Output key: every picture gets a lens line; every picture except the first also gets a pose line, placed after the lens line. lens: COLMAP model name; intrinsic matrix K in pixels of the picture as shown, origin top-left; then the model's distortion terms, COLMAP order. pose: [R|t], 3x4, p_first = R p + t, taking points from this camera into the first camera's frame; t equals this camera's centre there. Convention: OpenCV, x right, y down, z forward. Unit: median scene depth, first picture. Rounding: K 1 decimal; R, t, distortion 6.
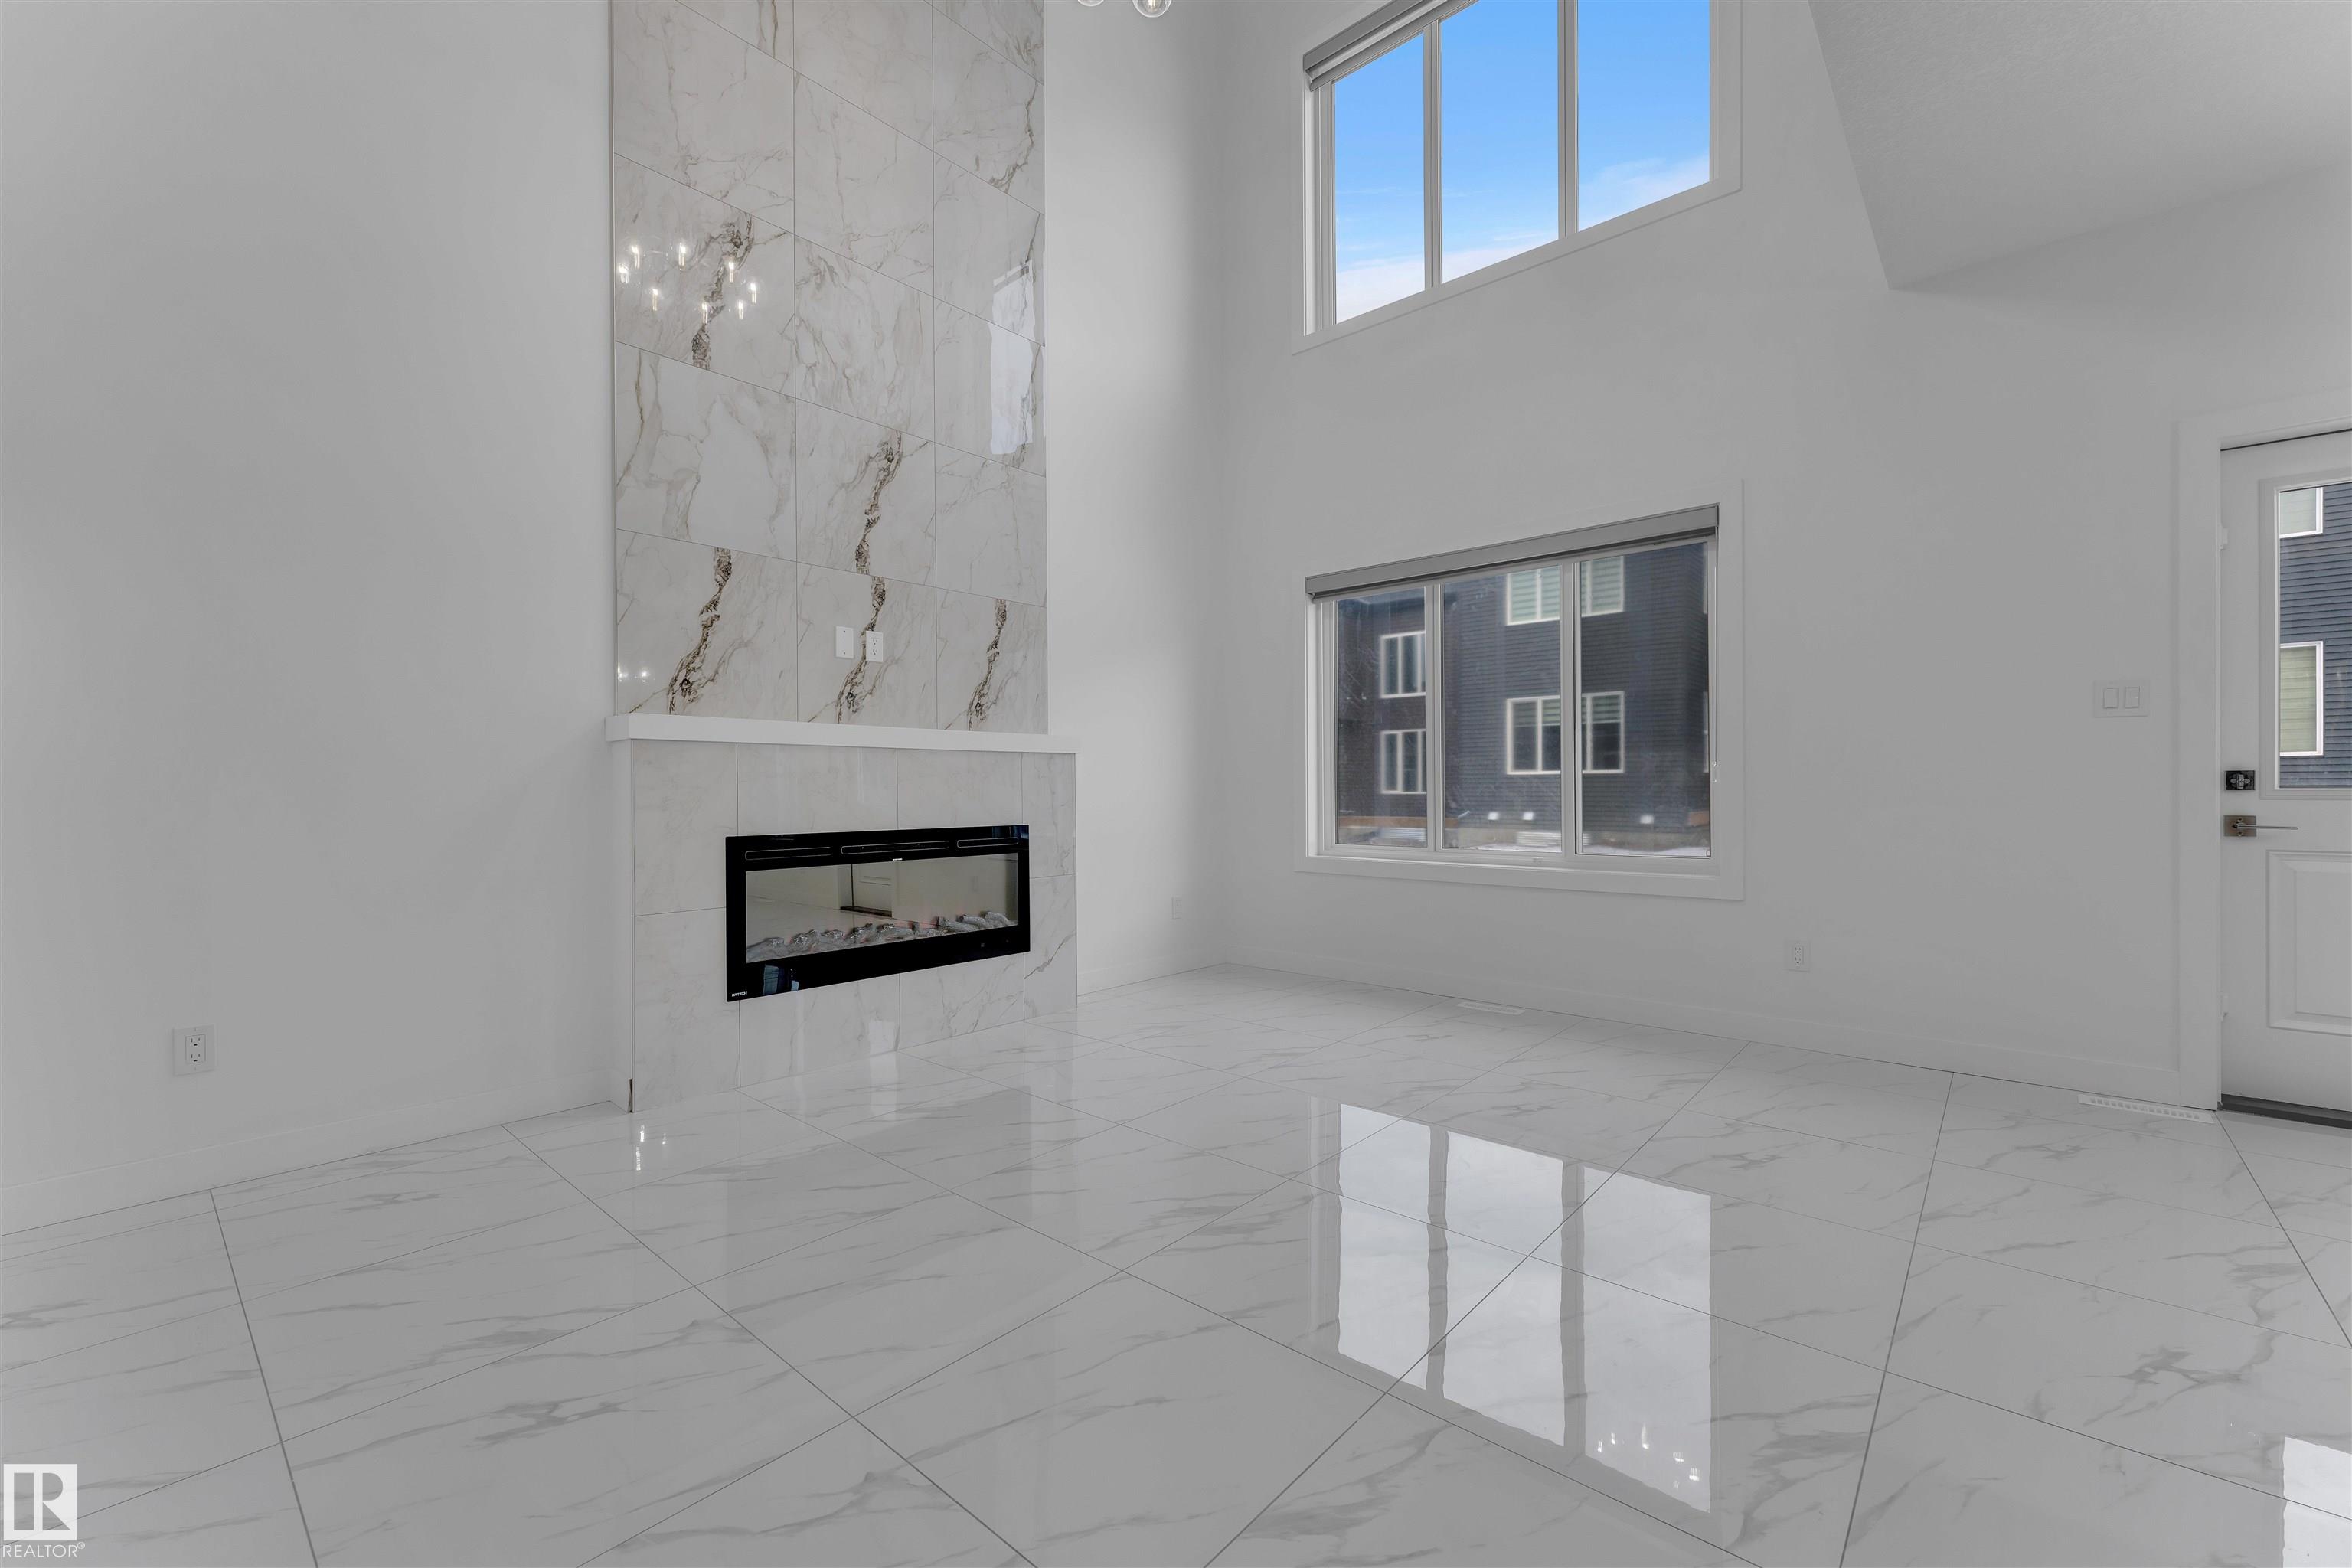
lens RADIAL K [[939.1, 0, 1183.7], [0, 939.1, 788.7], [0, 0, 1]] dist [-0.000540, -0.000368]
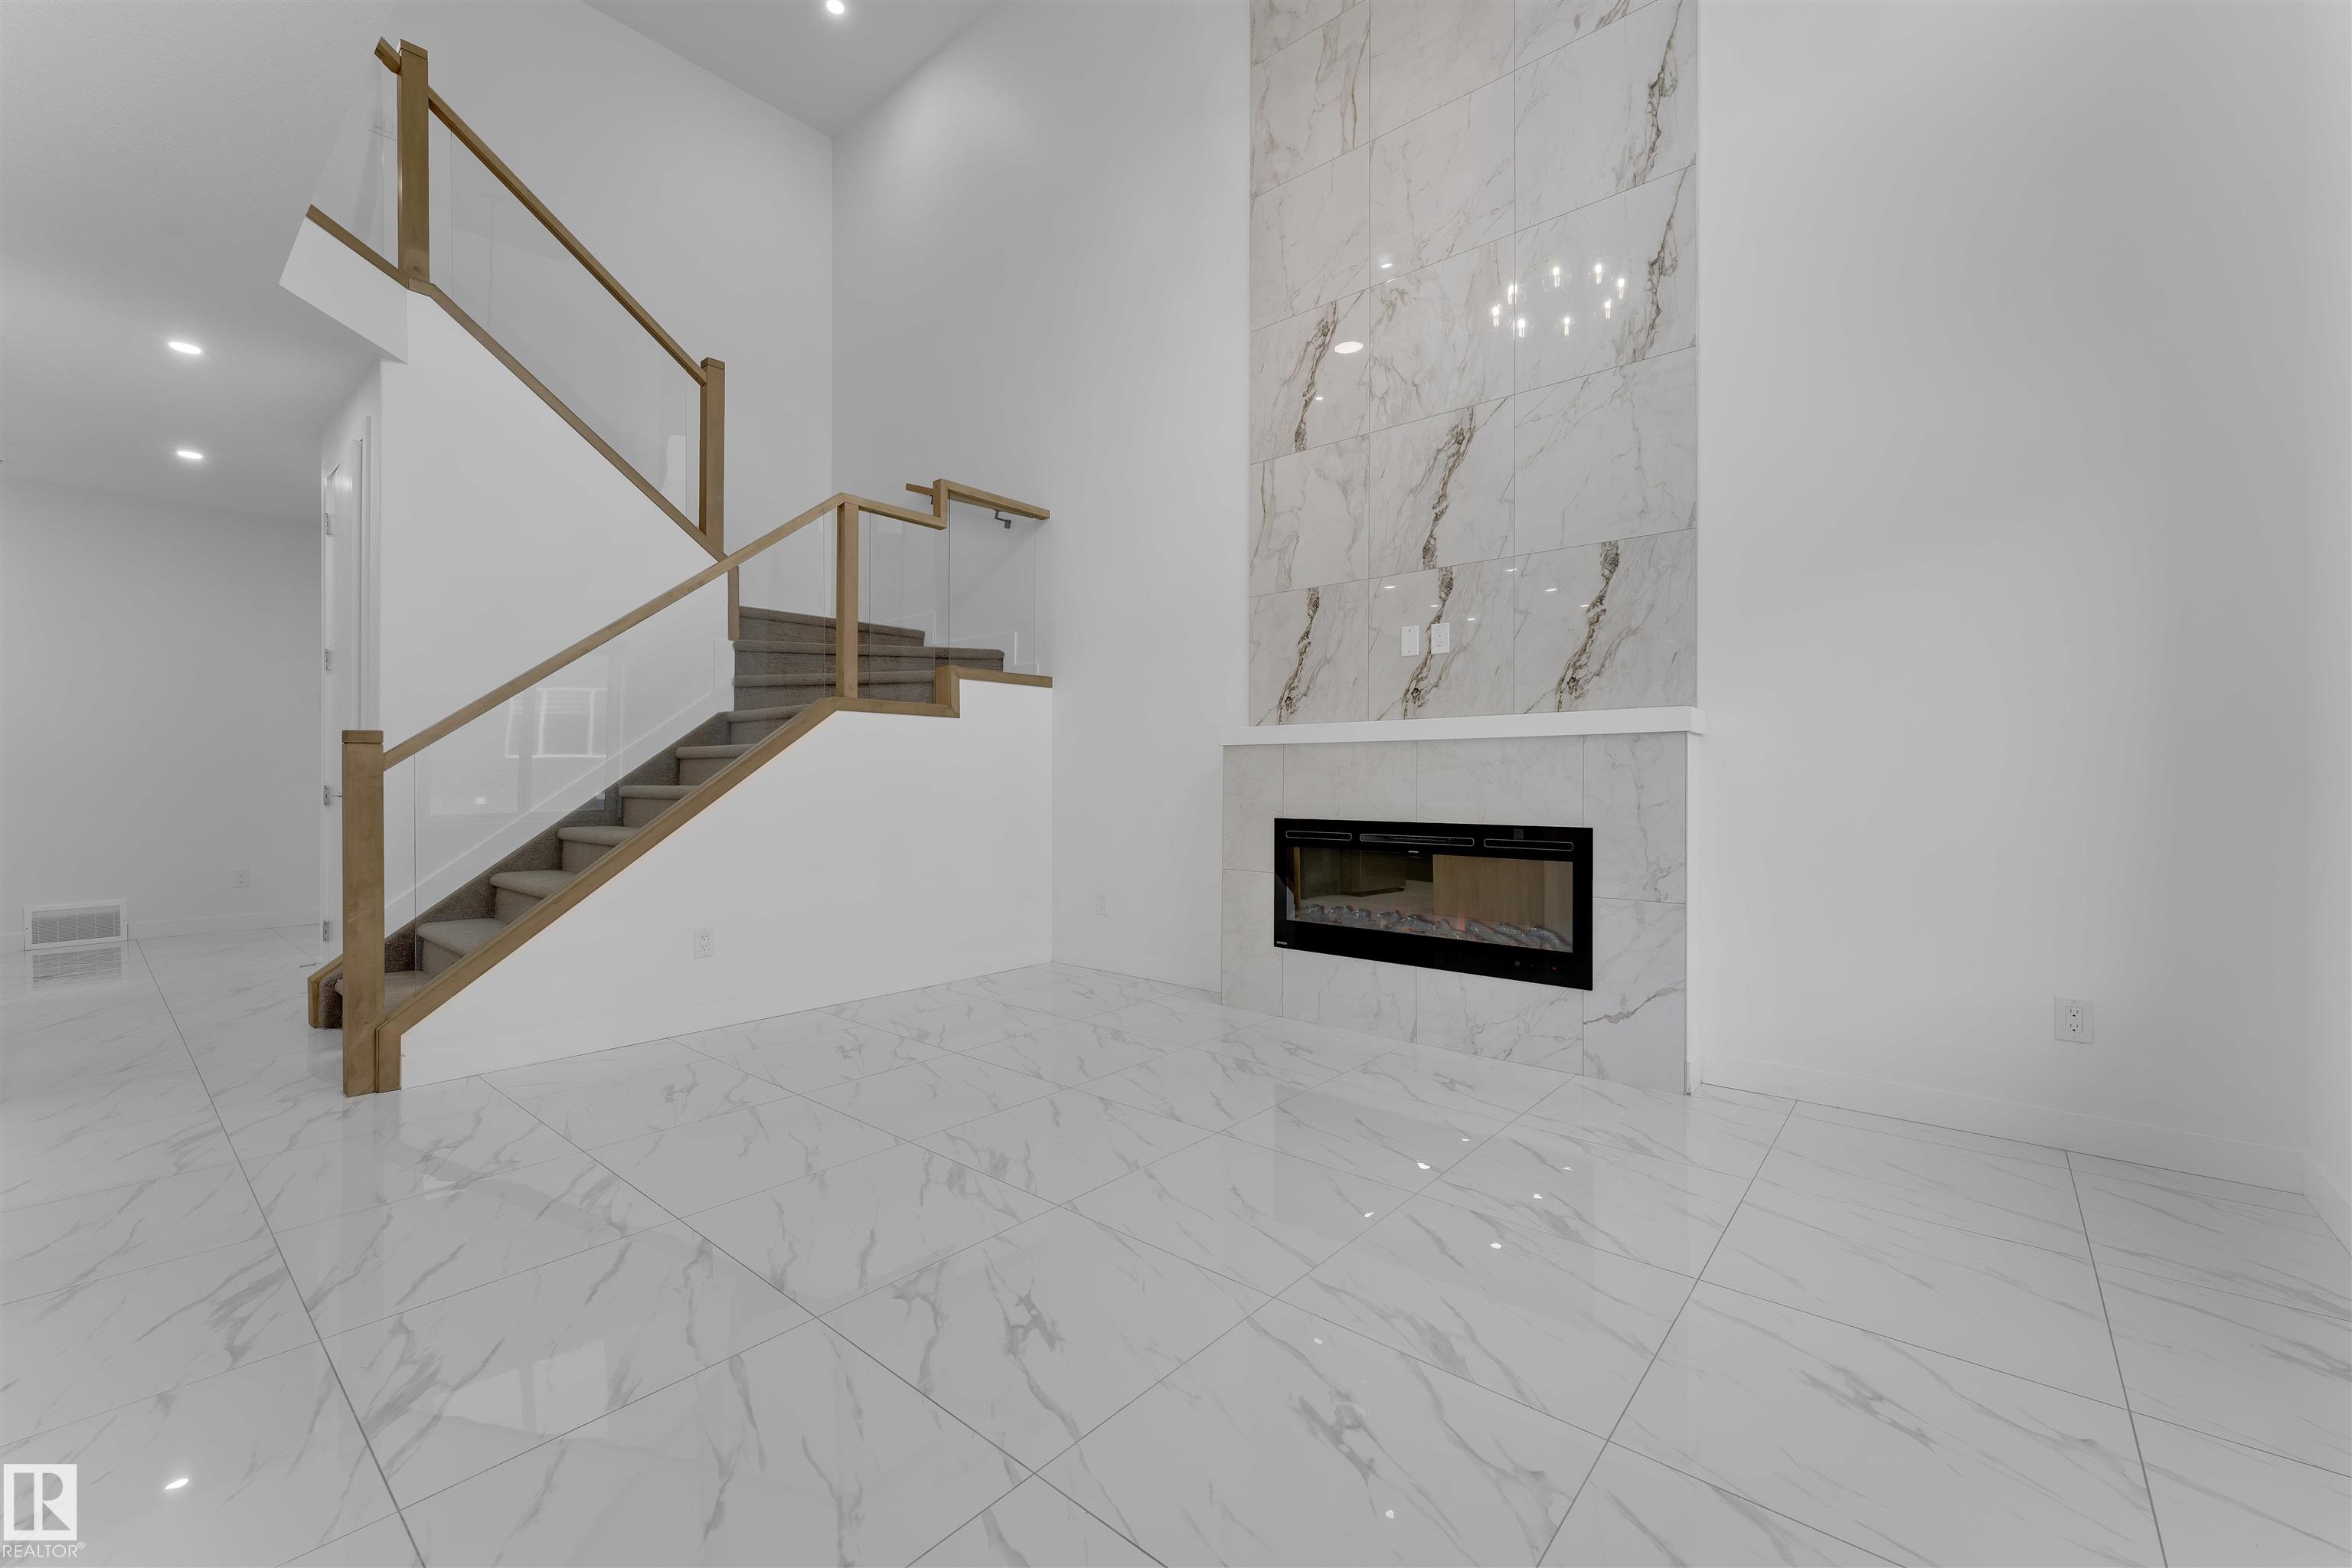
lens RADIAL K [[933.3, 0, 1176.0], [0, 933.3, 784.0], [0, 0, 1]] dist [-0.000672, 0.000226]
pose [[0.025252, 0.003114, -0.999676, 0.662313], [-0.004252, 0.999986, 0.003007, 0.001326], [0.999672, 0.004175, 0.025265, 0.703972]]
